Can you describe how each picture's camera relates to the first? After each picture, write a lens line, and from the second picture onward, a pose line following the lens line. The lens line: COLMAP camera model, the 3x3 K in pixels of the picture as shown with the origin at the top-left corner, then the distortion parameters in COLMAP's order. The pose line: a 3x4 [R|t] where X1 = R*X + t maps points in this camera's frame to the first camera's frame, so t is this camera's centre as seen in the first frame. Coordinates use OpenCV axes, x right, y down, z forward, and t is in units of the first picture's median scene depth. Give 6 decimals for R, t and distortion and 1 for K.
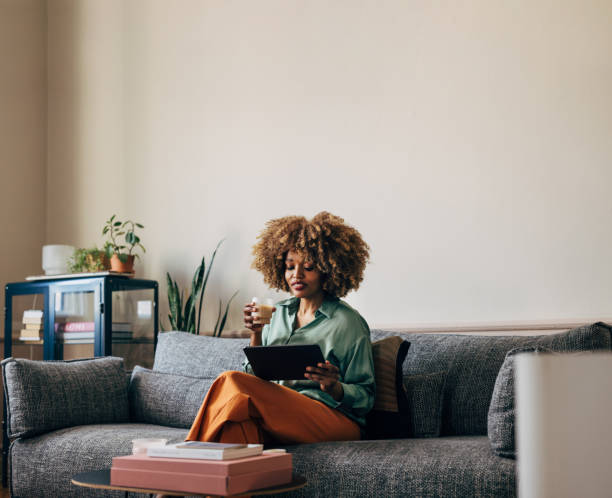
lens RADIAL K [[1062.9, 0, 306.0], [0, 1062.9, 249.0], [0, 0, 1]] dist [-0.009892, -0.002570]
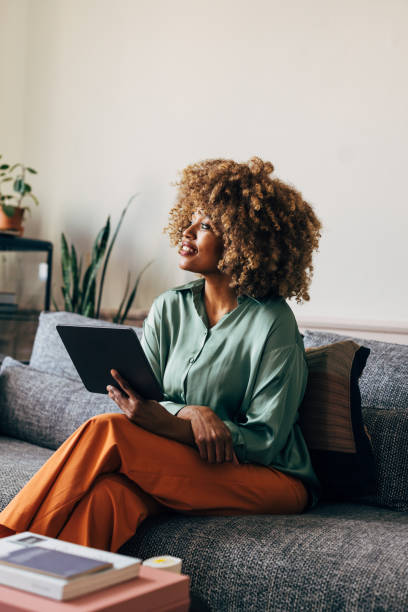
lens RADIAL K [[1063.2, 0, 204.0], [0, 1063.2, 306.0], [0, 0, 1]] dist [0.010734, -0.112173]
pose [[0.997820, 0.056677, -0.033804, 0.003120], [-0.053126, 0.993765, 0.098028, -0.006826], [0.039149, -0.096018, 0.994609, 0.224091]]
